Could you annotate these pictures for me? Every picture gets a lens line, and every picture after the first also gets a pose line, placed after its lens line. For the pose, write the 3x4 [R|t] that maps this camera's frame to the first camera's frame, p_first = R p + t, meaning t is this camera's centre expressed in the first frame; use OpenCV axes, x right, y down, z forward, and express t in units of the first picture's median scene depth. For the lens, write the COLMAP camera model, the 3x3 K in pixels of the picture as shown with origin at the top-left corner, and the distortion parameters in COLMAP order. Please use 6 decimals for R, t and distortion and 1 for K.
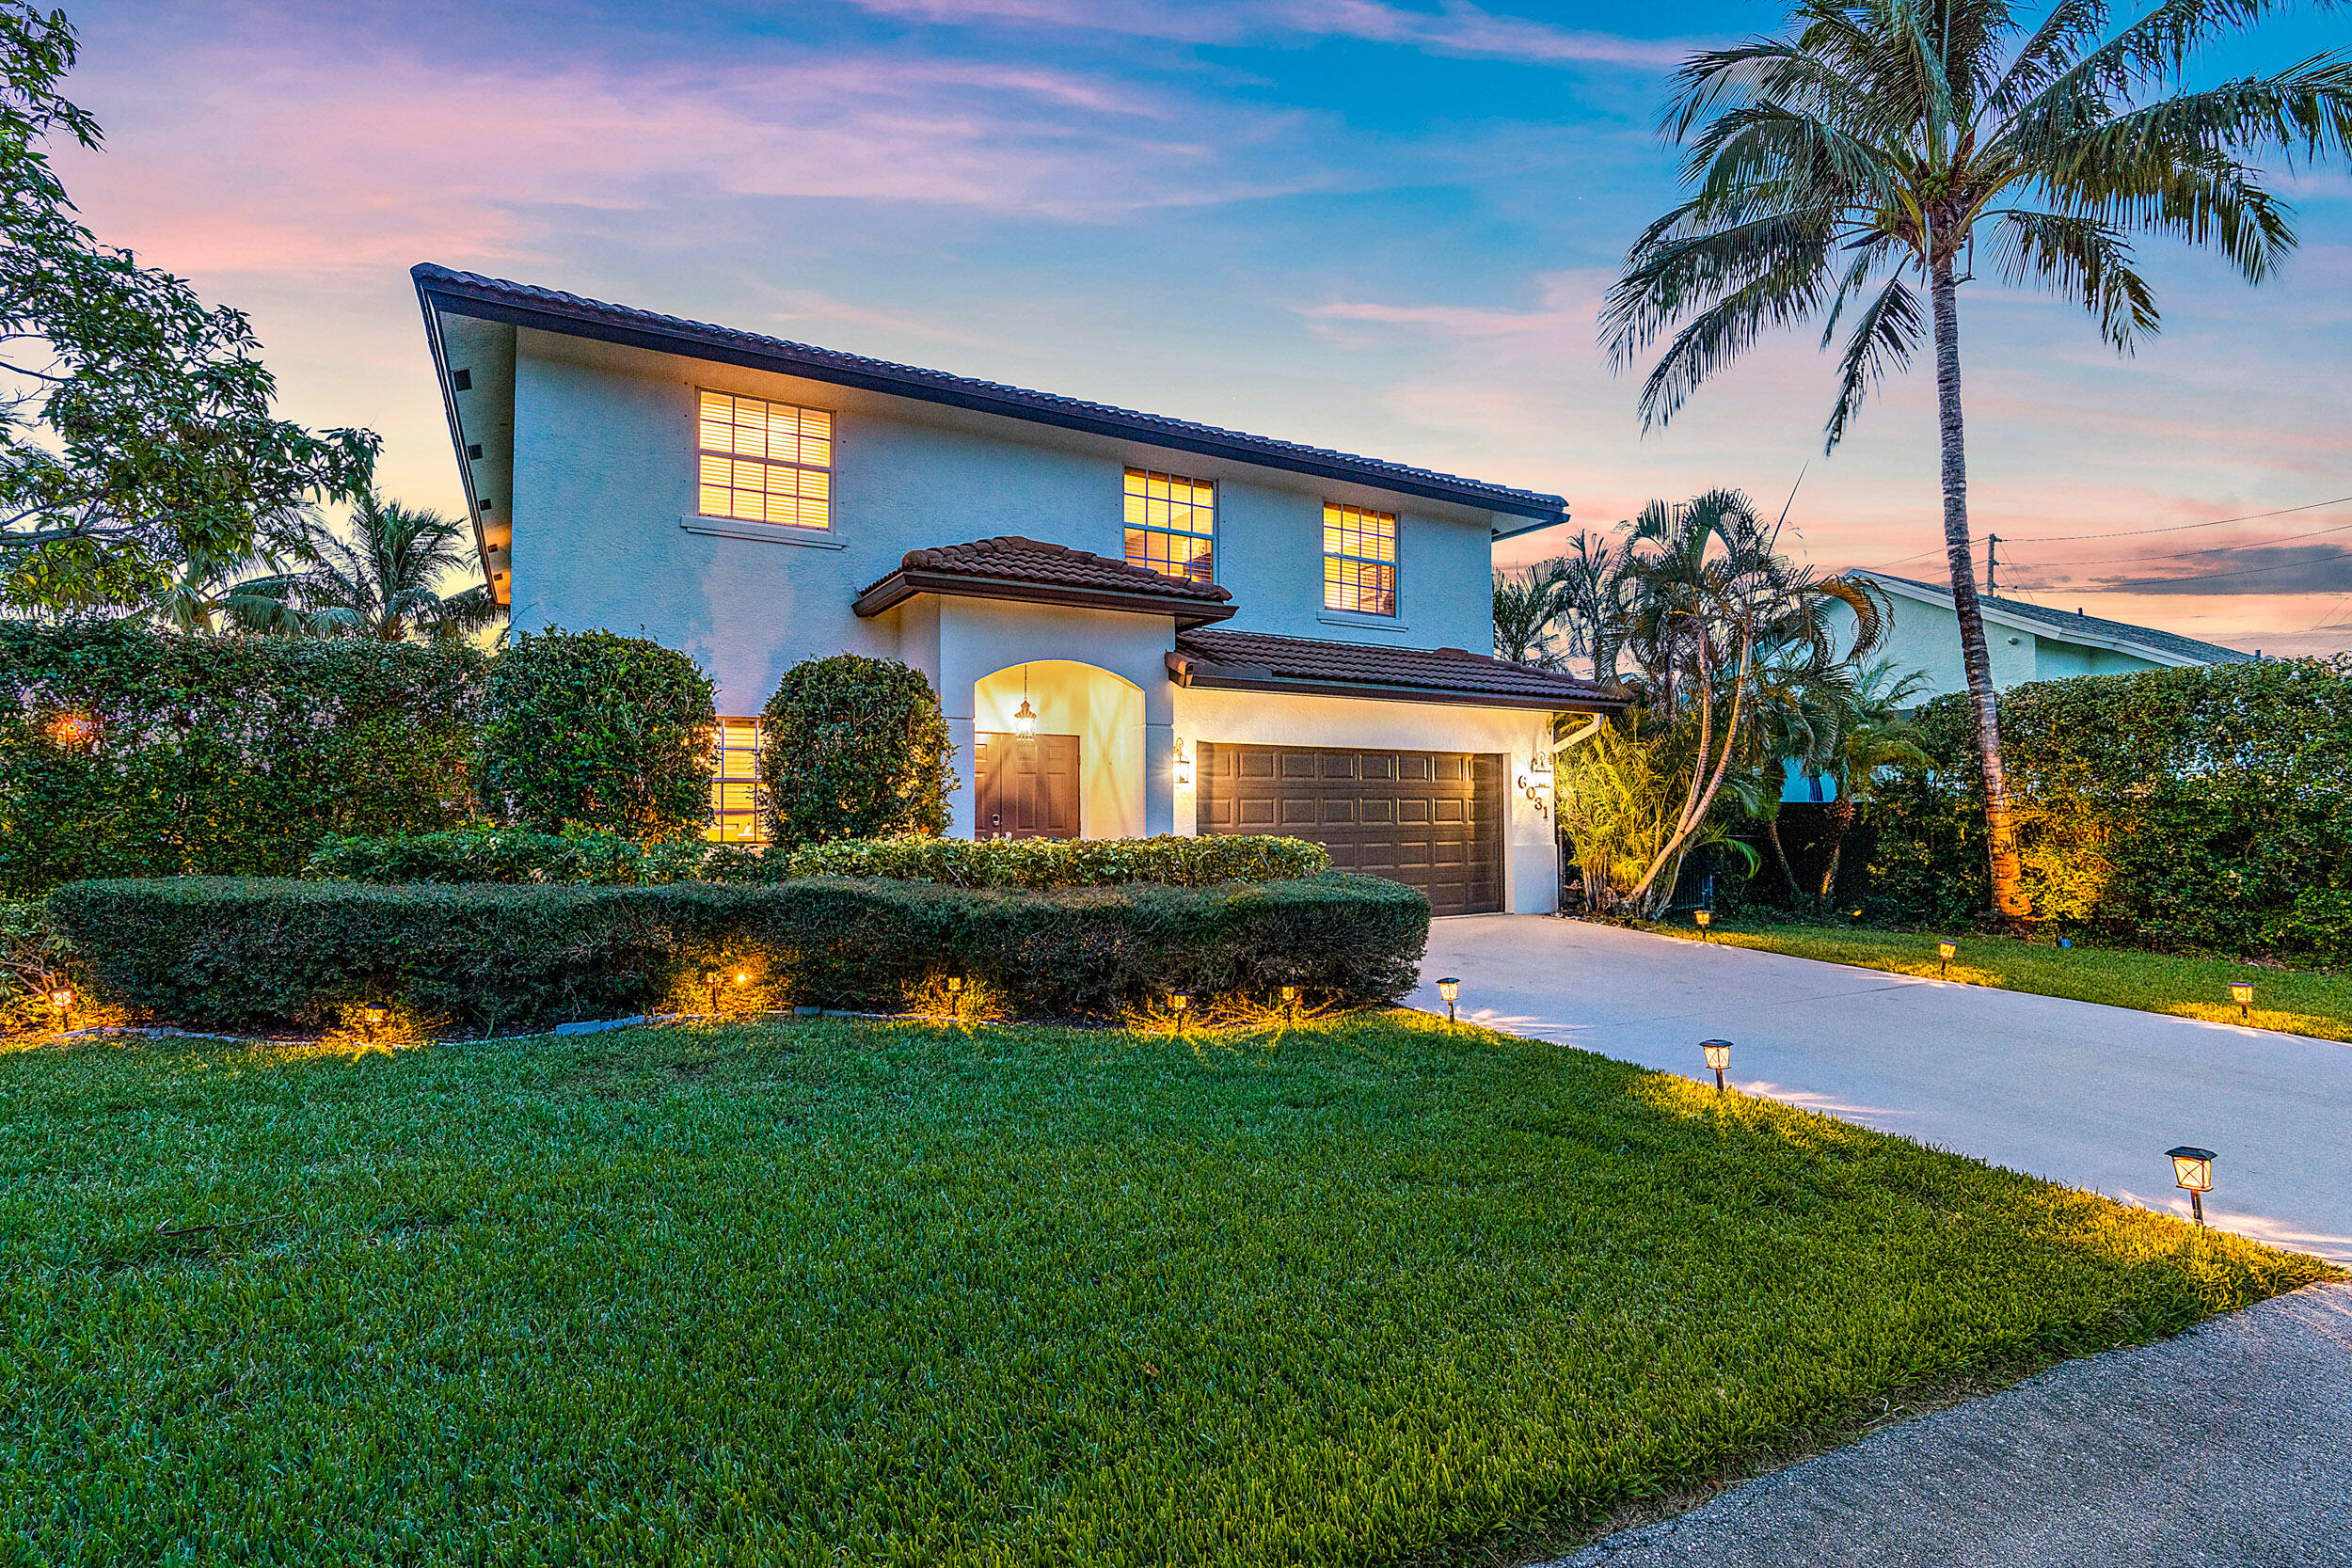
lens RADIAL K [[1113.0, 0, 1173.5], [0, 1113.0, 780.1], [0, 0, 1]] dist [0.000167, 0.000102]
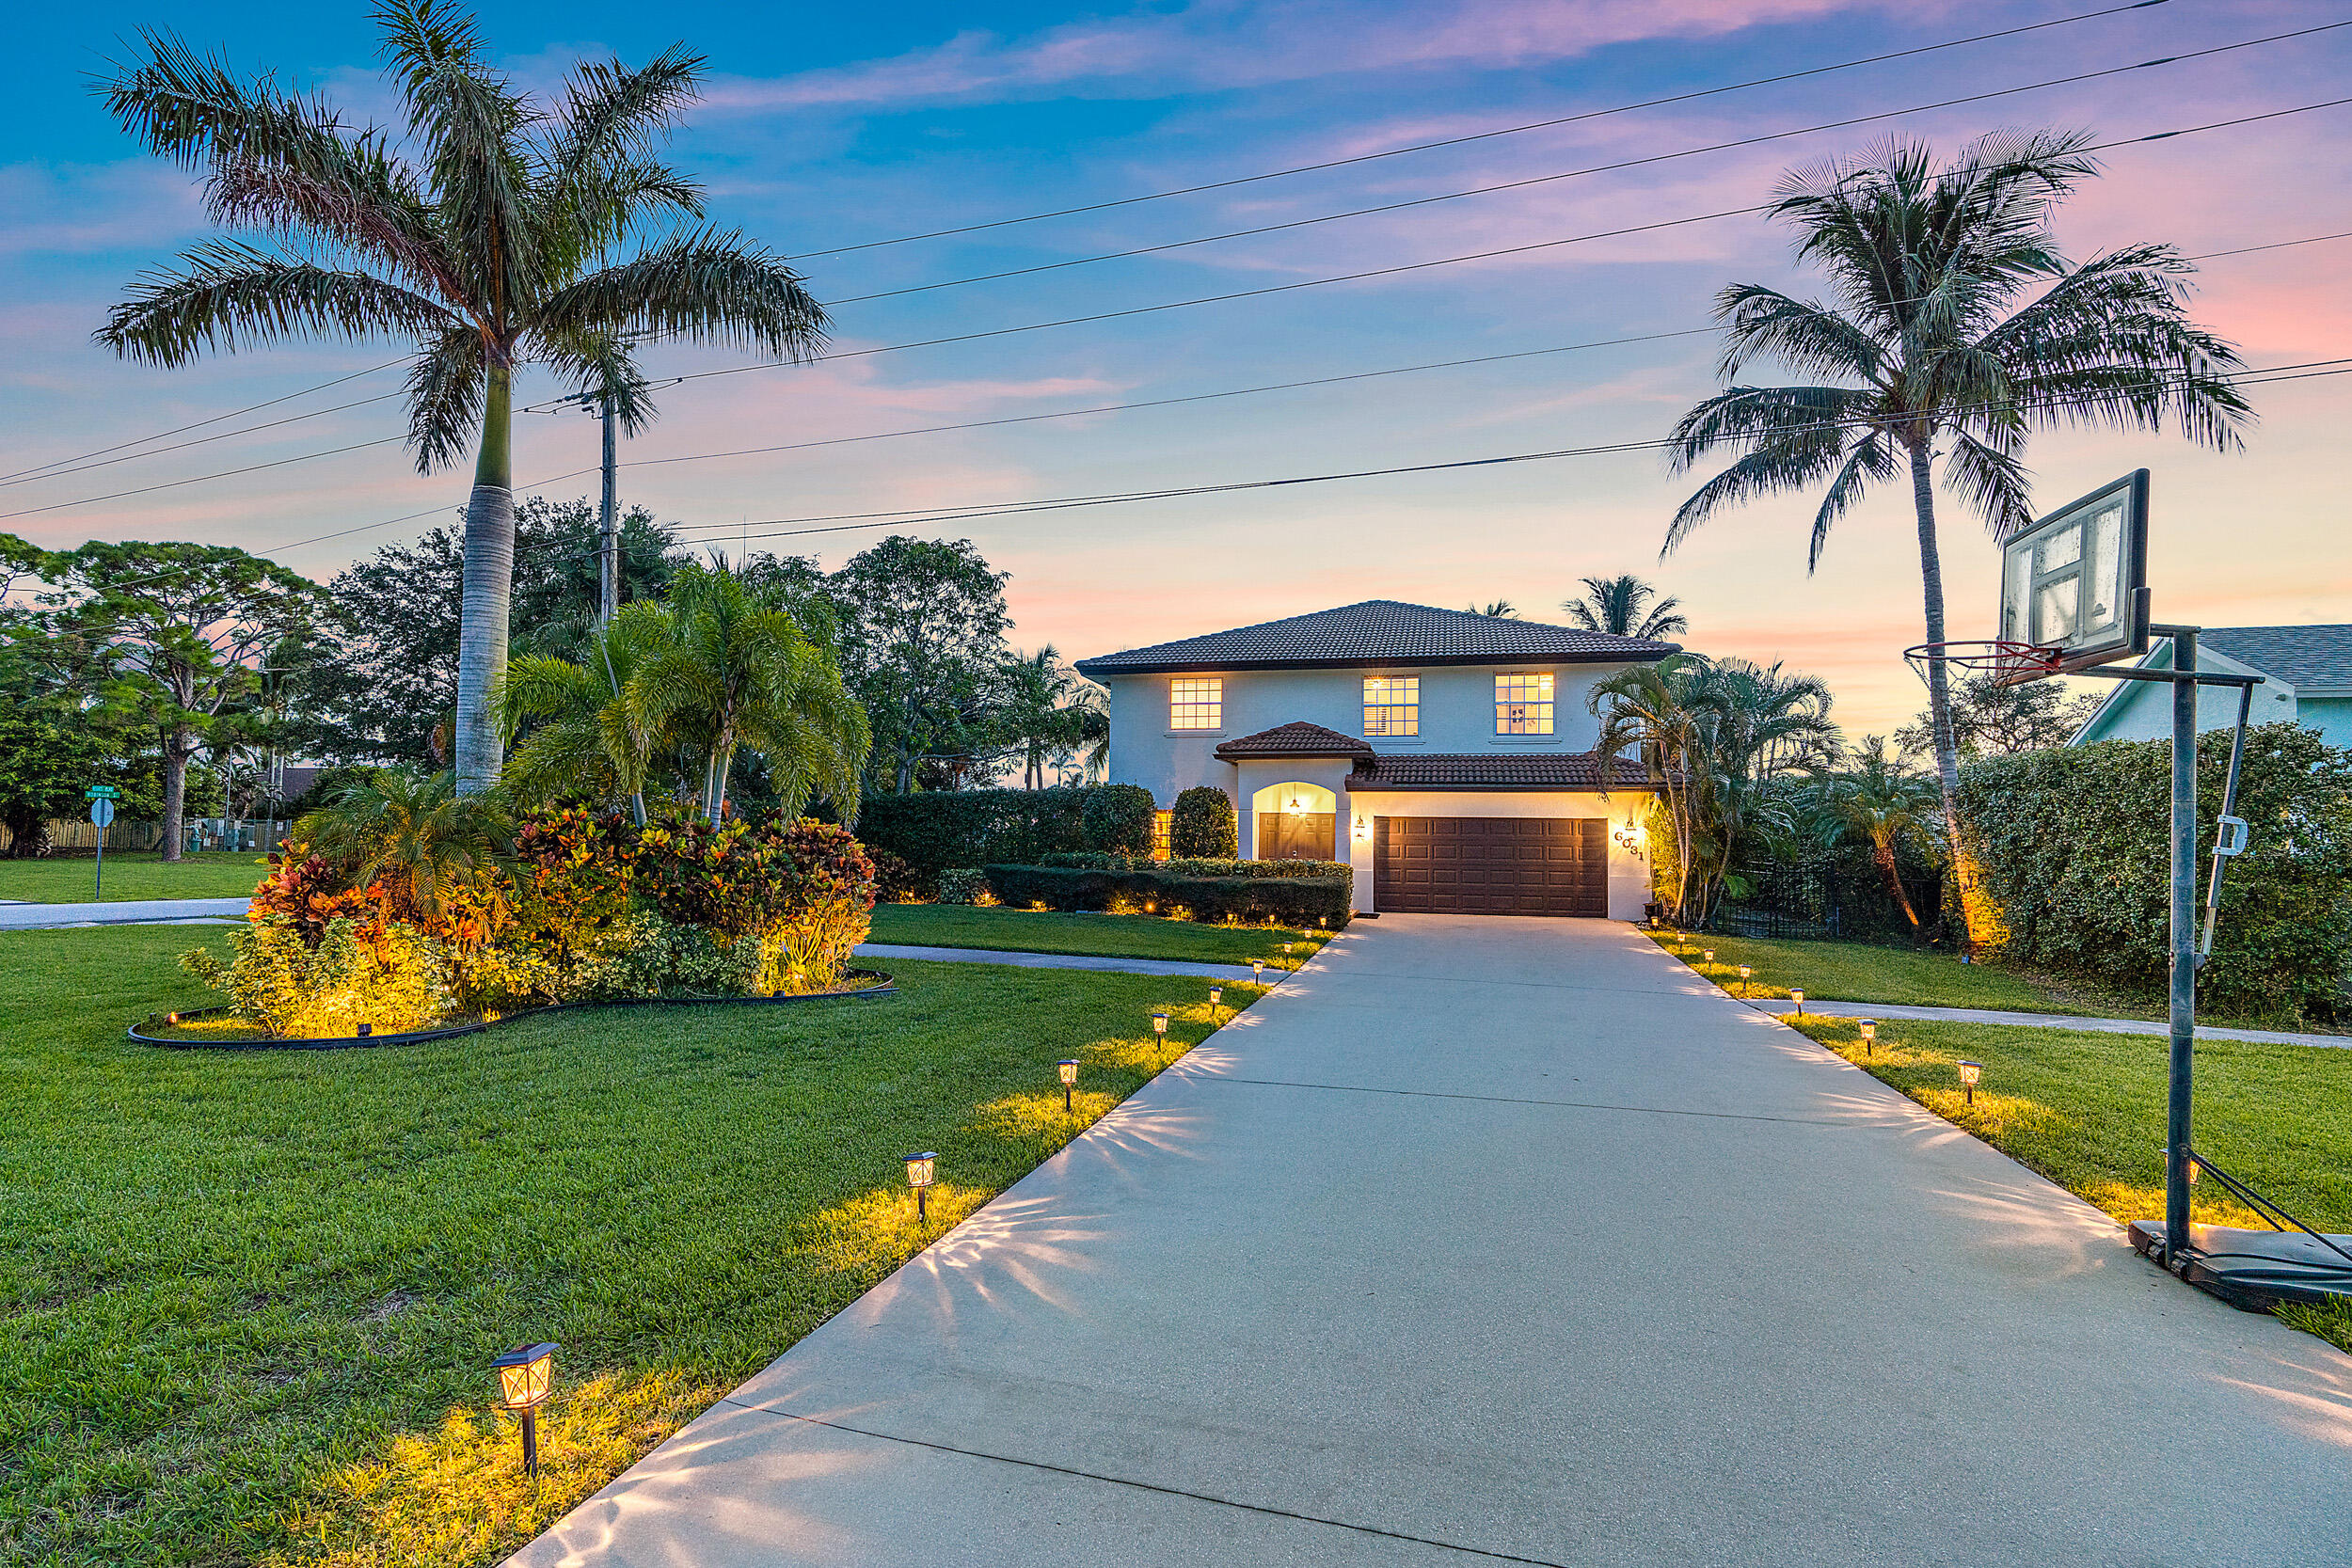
lens RADIAL K [[1113.0, 0, 1178.2], [0, 1113.0, 799.6], [0, 0, 1]] dist [0.000167, 0.000102]
pose [[0.717412, -0.014002, -0.696508, 1.330496], [0.003220, 0.999854, -0.016784, -0.036423], [0.696642, 0.009798, 0.717352, -0.791204]]
